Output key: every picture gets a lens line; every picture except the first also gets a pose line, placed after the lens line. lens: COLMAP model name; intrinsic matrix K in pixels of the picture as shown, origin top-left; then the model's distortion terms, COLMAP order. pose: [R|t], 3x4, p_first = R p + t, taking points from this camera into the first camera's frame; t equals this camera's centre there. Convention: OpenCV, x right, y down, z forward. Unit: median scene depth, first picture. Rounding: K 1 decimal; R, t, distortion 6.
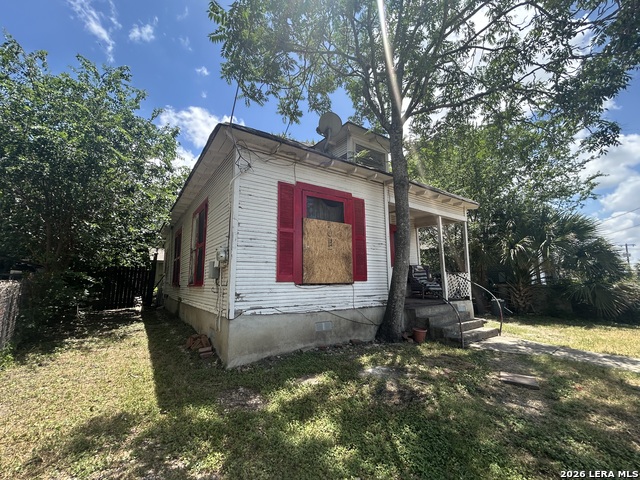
lens RADIAL K [[274.6, 0, 321.1], [0, 274.6, 239.7], [0, 0, 1]] dist [0.000255, 0.000008]
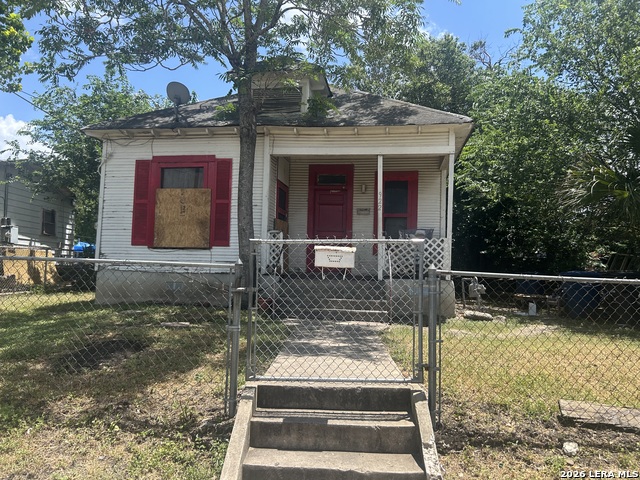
lens RADIAL K [[484.5, 0, 320.3], [0, 484.5, 239.6], [0, 0, 1]] dist [-0.008964, -0.001169]
pose [[0.741922, -0.017953, -0.670246, 1.716102], [0.073451, 0.995801, 0.054633, 0.066407], [0.666451, -0.089763, 0.740125, -0.028301]]
